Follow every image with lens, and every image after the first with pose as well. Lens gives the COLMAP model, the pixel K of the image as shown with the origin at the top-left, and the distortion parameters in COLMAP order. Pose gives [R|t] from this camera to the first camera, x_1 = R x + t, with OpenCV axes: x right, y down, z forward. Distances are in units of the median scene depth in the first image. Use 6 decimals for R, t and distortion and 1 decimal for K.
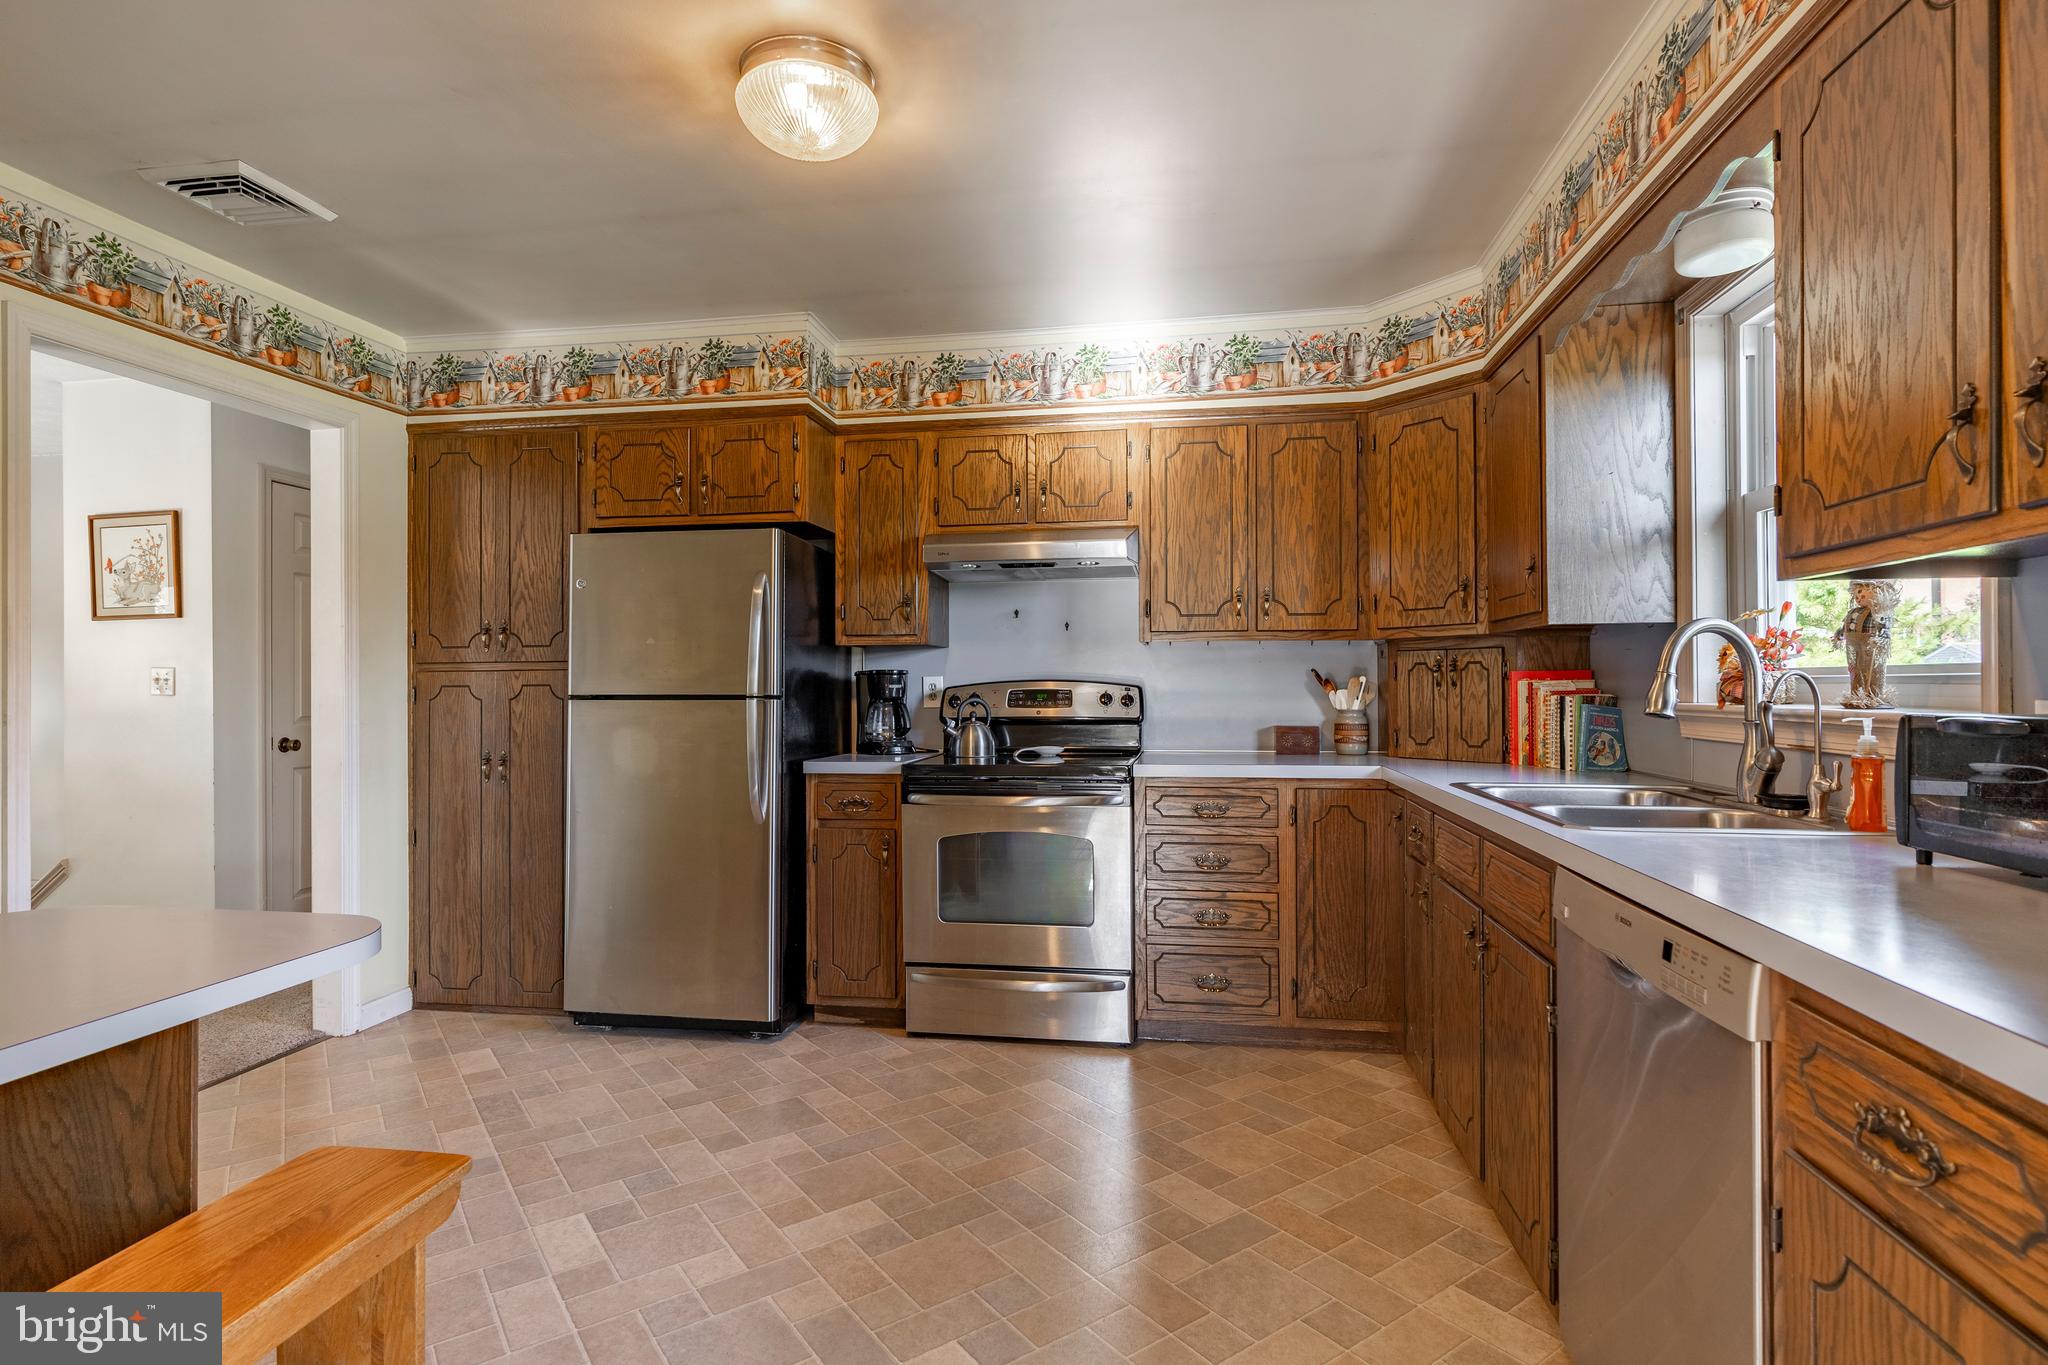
lens RADIAL K [[1023.0, 0, 1024.2], [0, 1023.0, 676.3], [0, 0, 1]] dist [-0.003217, -0.000419]
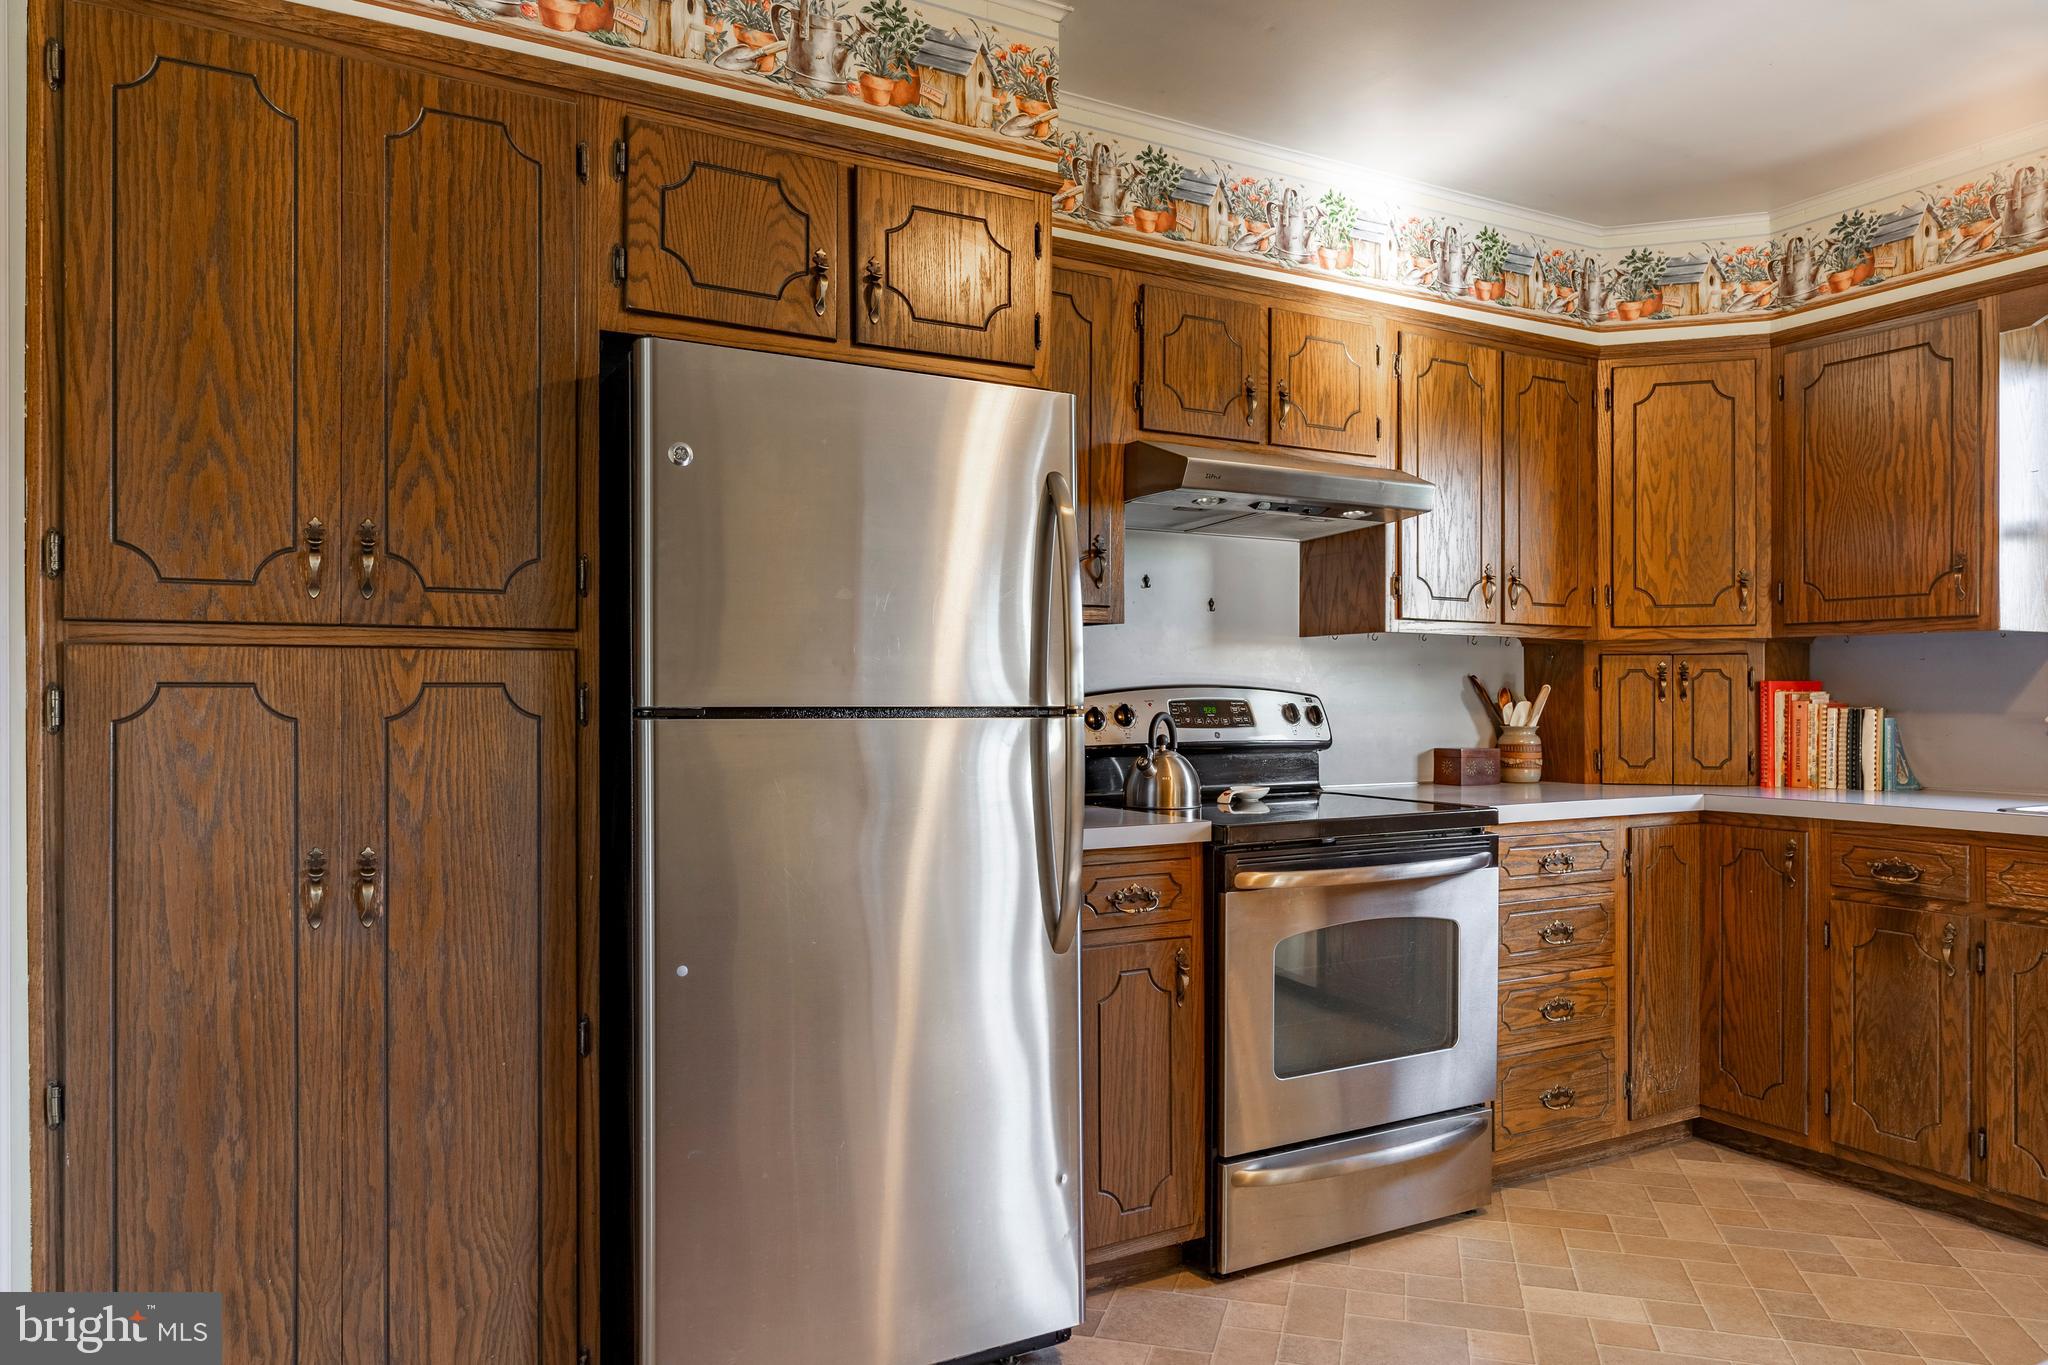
lens RADIAL K [[1314.3, 0, 1020.0], [0, 1314.3, 691.3], [0, 0, 1]] dist [0.000210, 0.002805]
pose [[0.784722, 0.008365, 0.619791, -0.660954], [-0.011369, 0.999935, 0.000898, 0.008865], [-0.619743, -0.007751, 0.784766, 0.459502]]
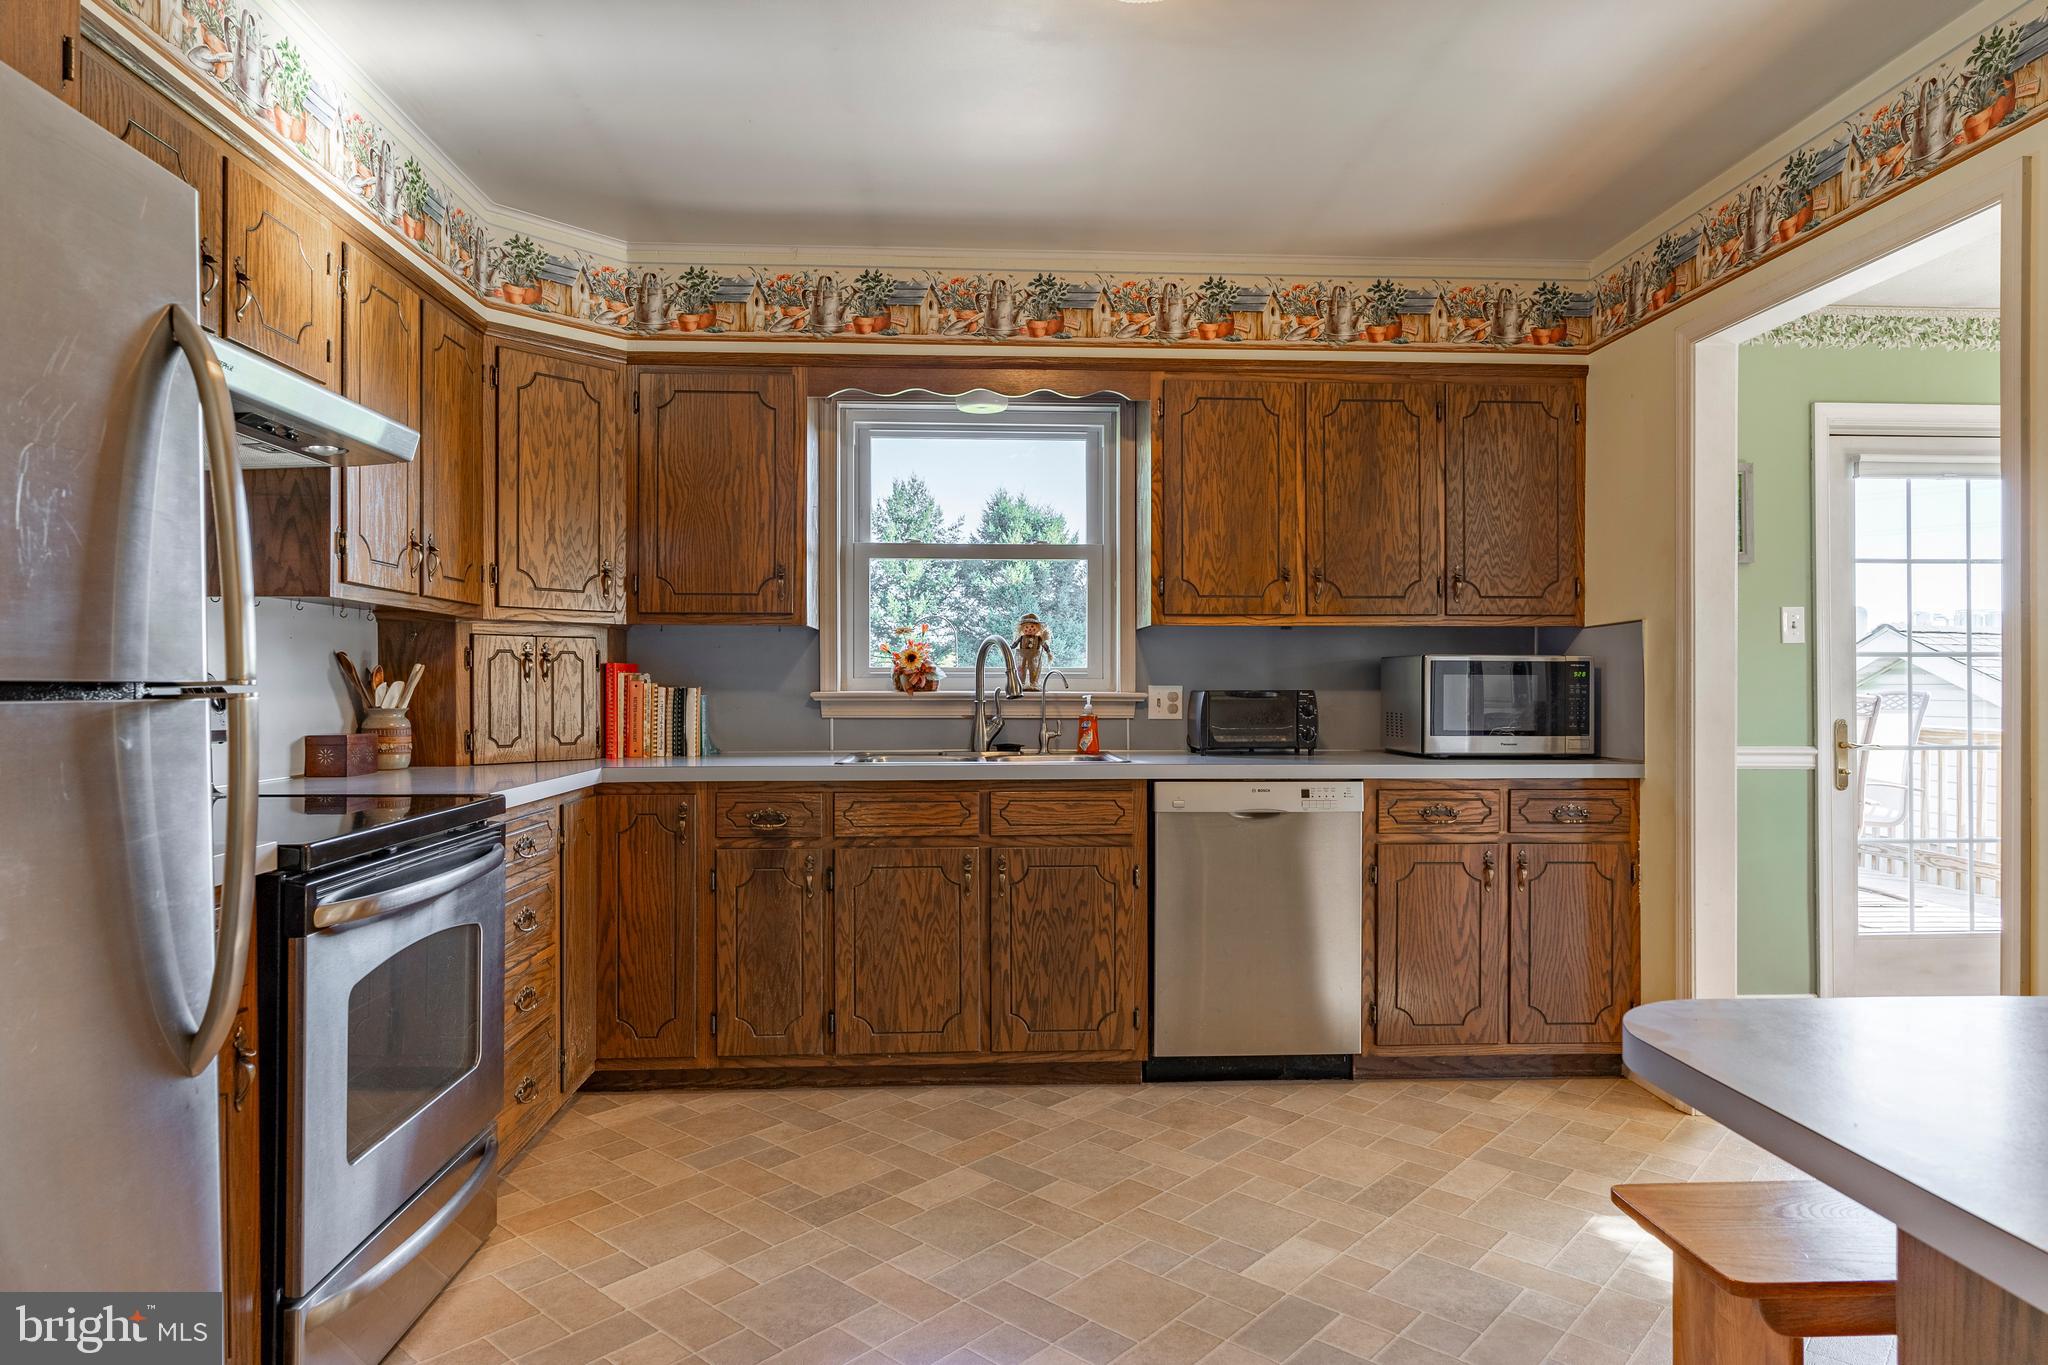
lens RADIAL K [[1205.1, 0, 1014.0], [0, 1205.1, 679.2], [0, 0, 1]] dist [-0.004806, 0.000238]
pose [[-0.212306, 0.009447, 0.977158, -0.660812], [-0.008949, 0.999893, -0.011611, 0.018098], [-0.977162, -0.011210, -0.212198, 0.784294]]
